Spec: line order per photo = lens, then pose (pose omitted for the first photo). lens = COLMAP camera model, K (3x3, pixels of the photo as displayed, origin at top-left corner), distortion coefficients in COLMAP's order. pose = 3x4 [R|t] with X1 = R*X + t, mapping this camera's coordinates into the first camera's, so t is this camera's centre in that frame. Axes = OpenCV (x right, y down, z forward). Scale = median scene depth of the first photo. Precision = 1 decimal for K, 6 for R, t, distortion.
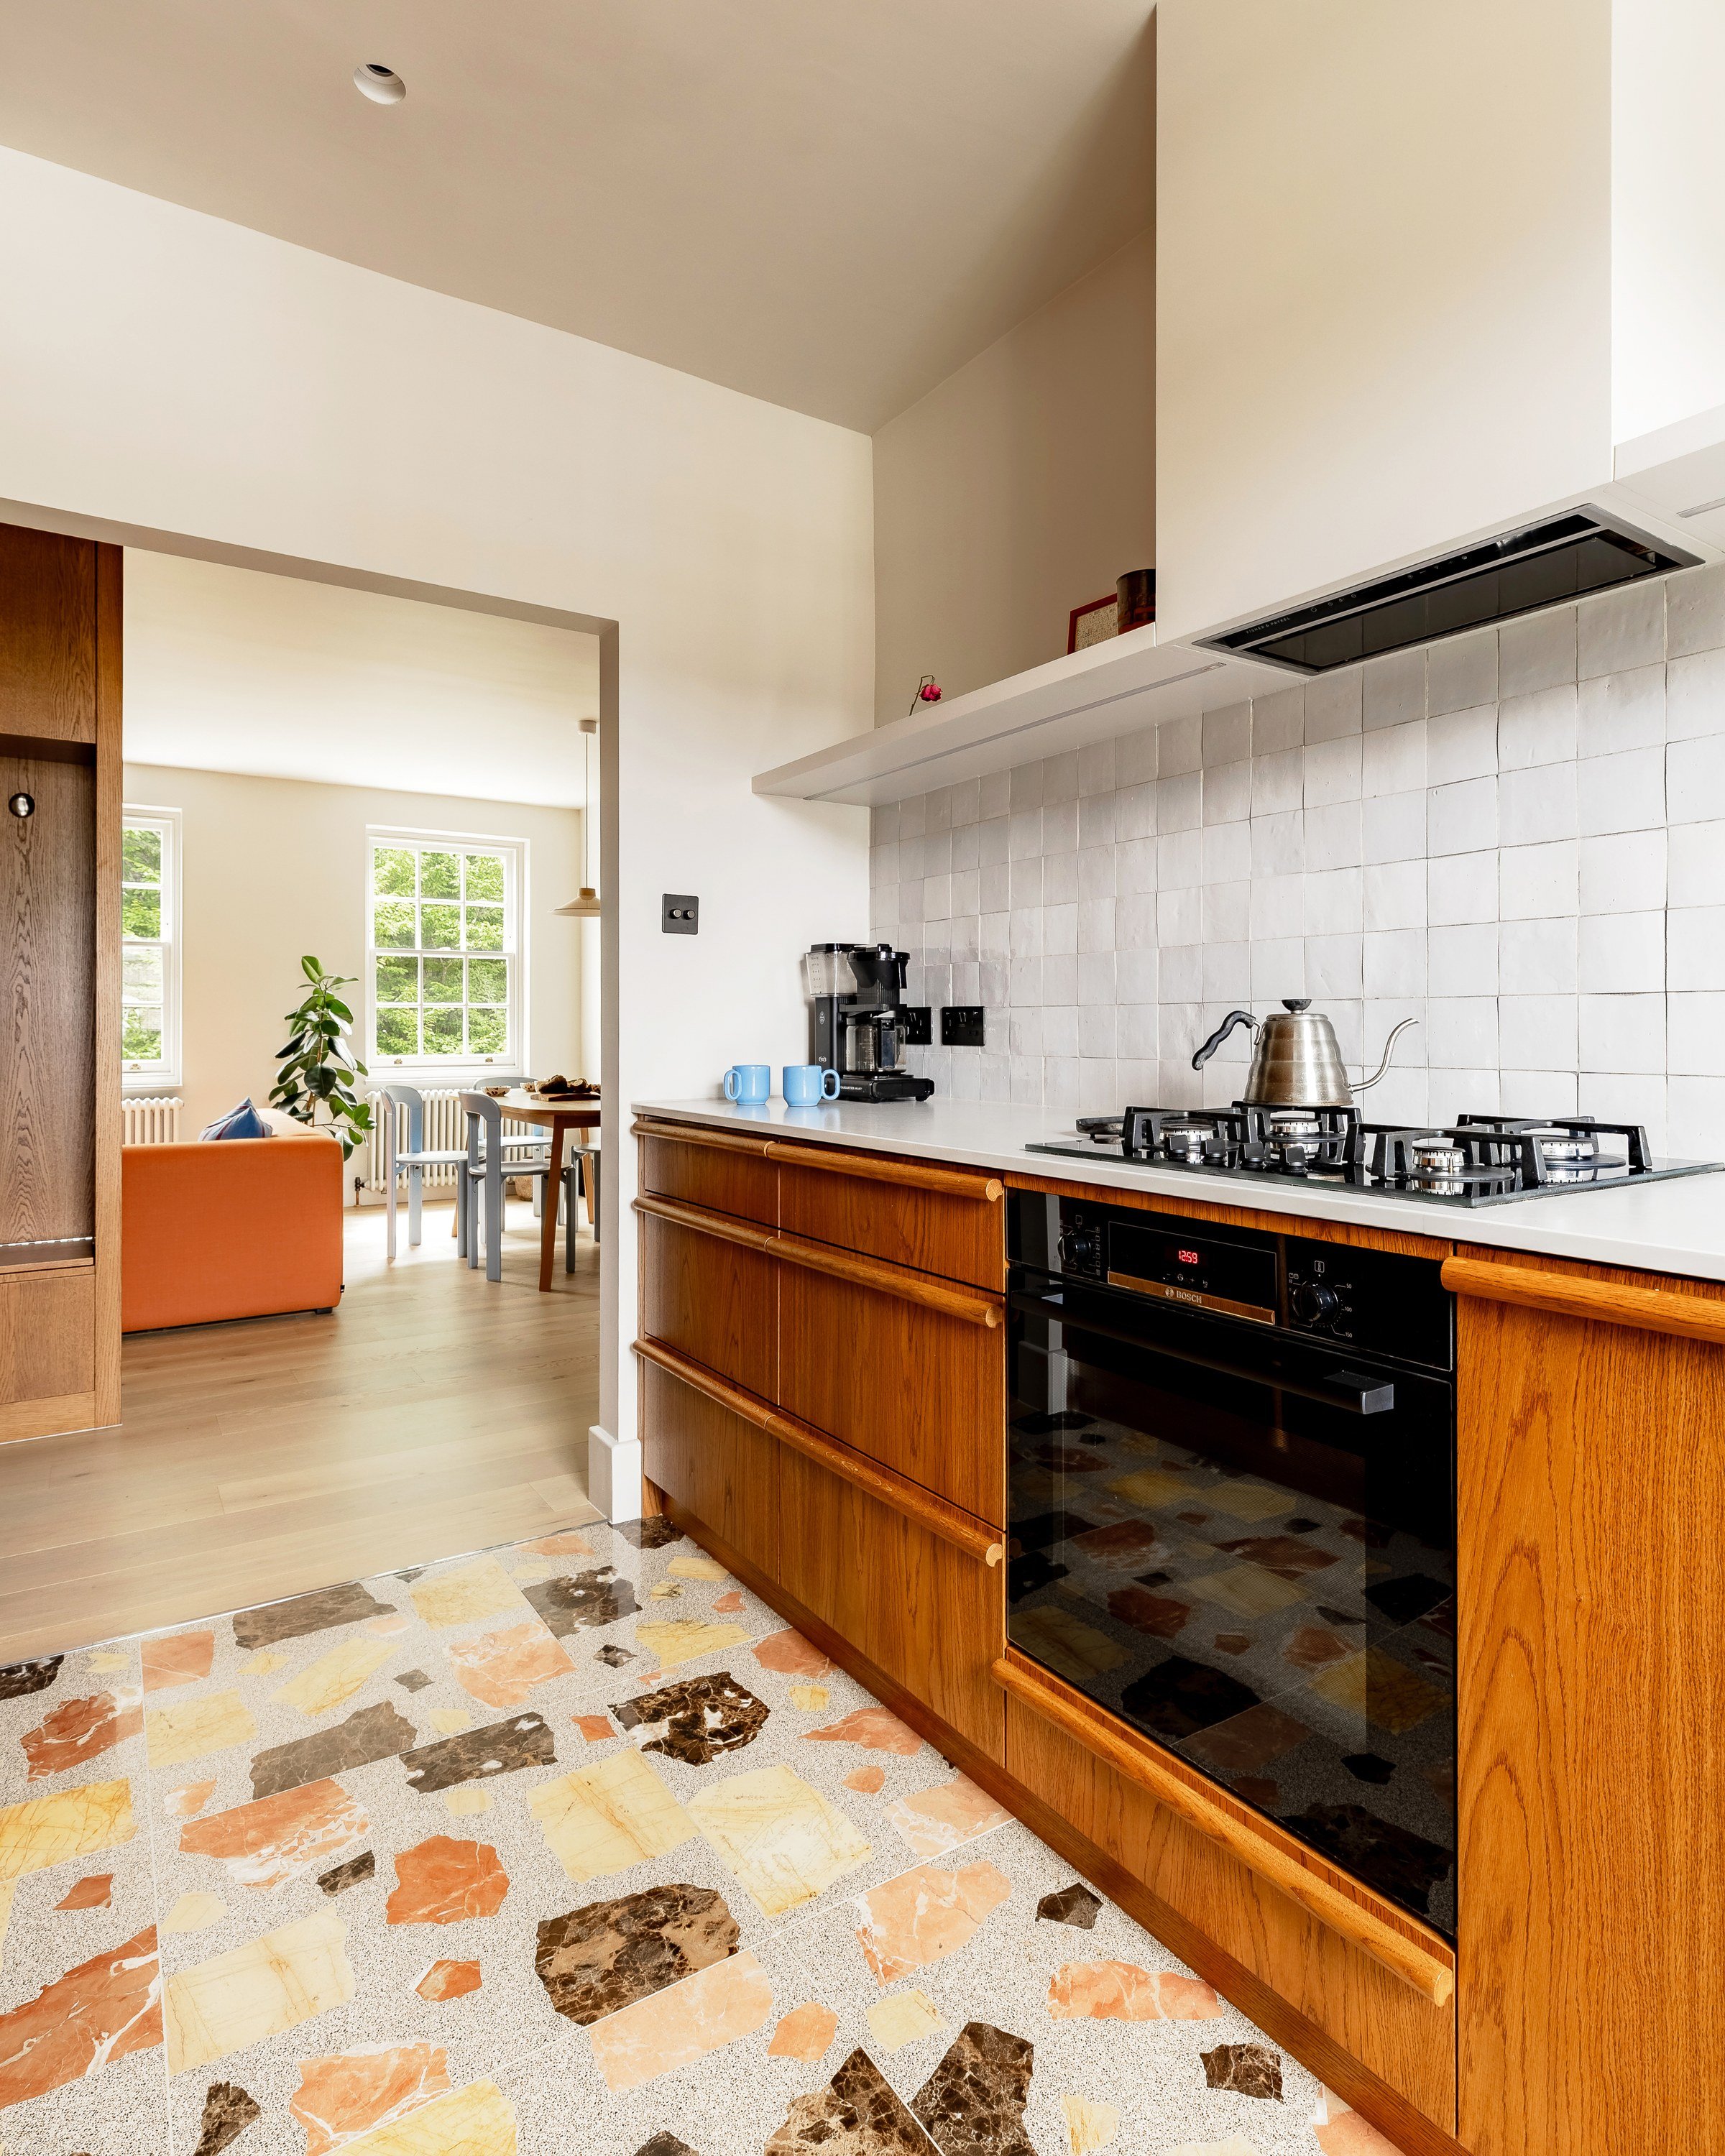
lens RADIAL K [[1170.8, 0, 862.7], [0, 1170.8, 1007.7], [0, 0, 1]] dist [0.000620, 0.000296]
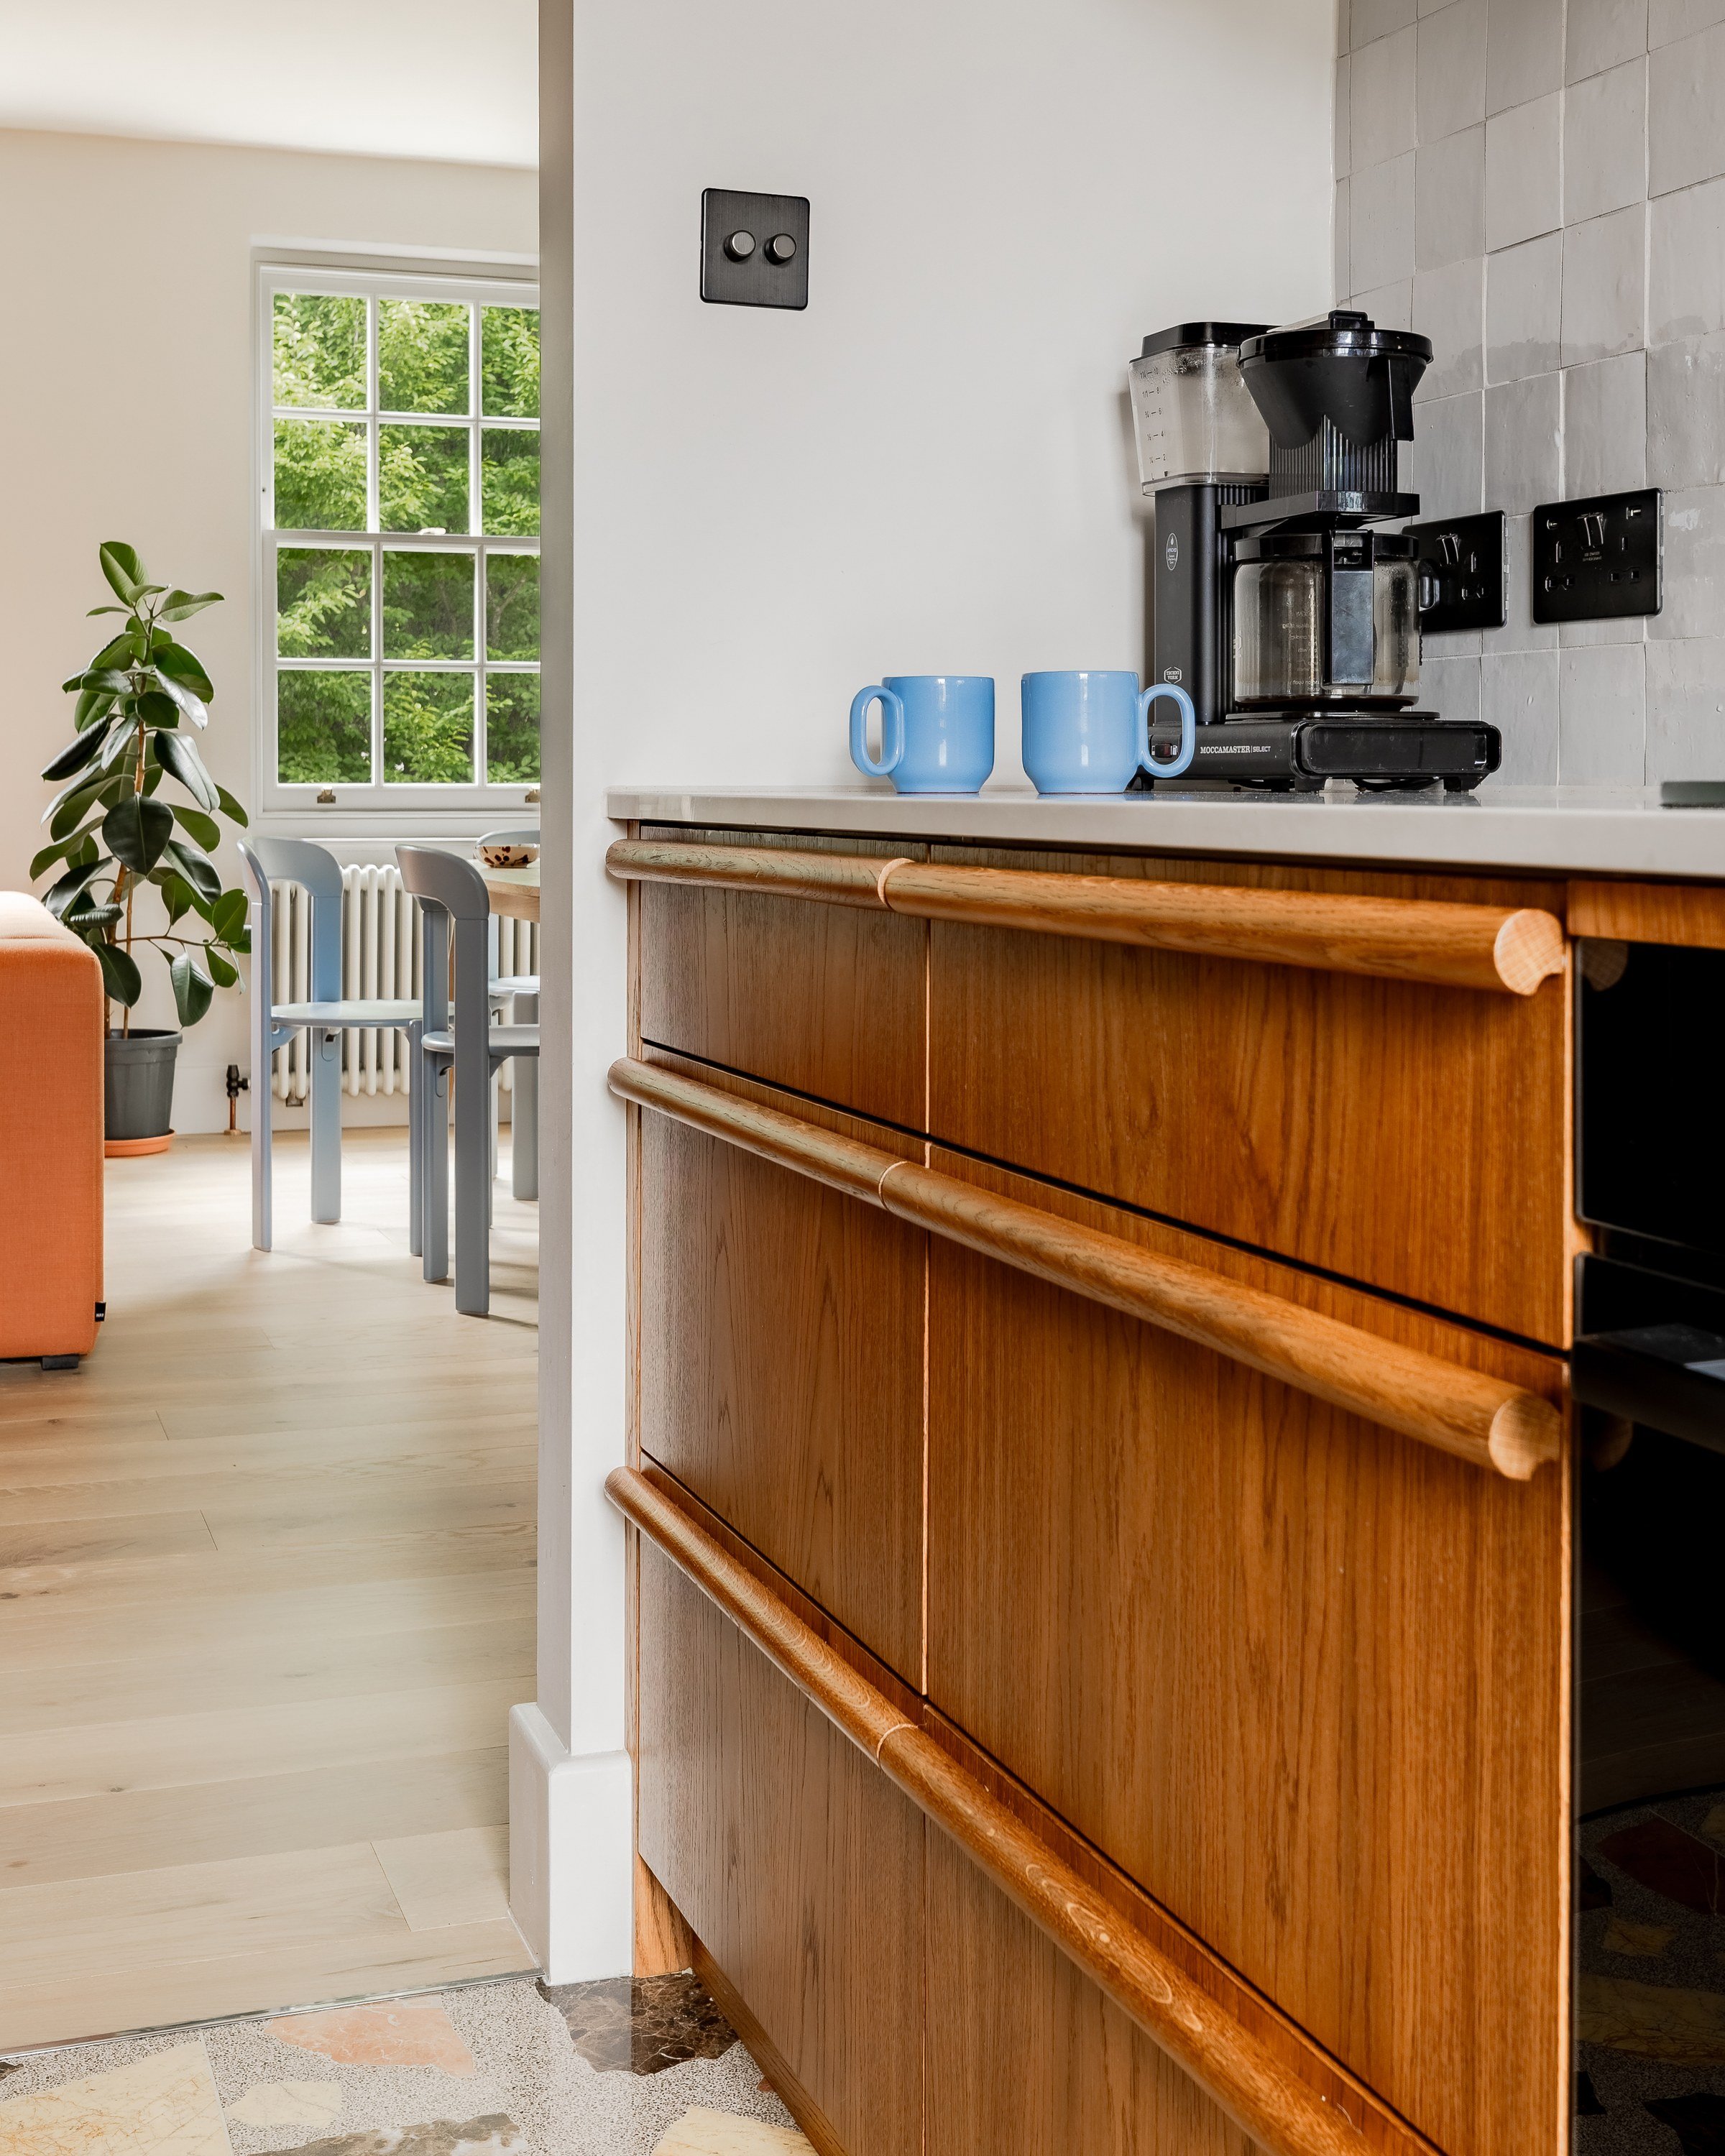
lens RADIAL K [[2774.4, 0, 868.0], [0, 2774.4, 771.9], [0, 0, 1]] dist [-0.025636, 0.024354]
pose [[0.974361, 0.006498, -0.224896, 0.063595], [-0.002791, 0.999855, 0.016796, 0.063009], [0.224972, -0.015738, 0.974238, 0.220104]]
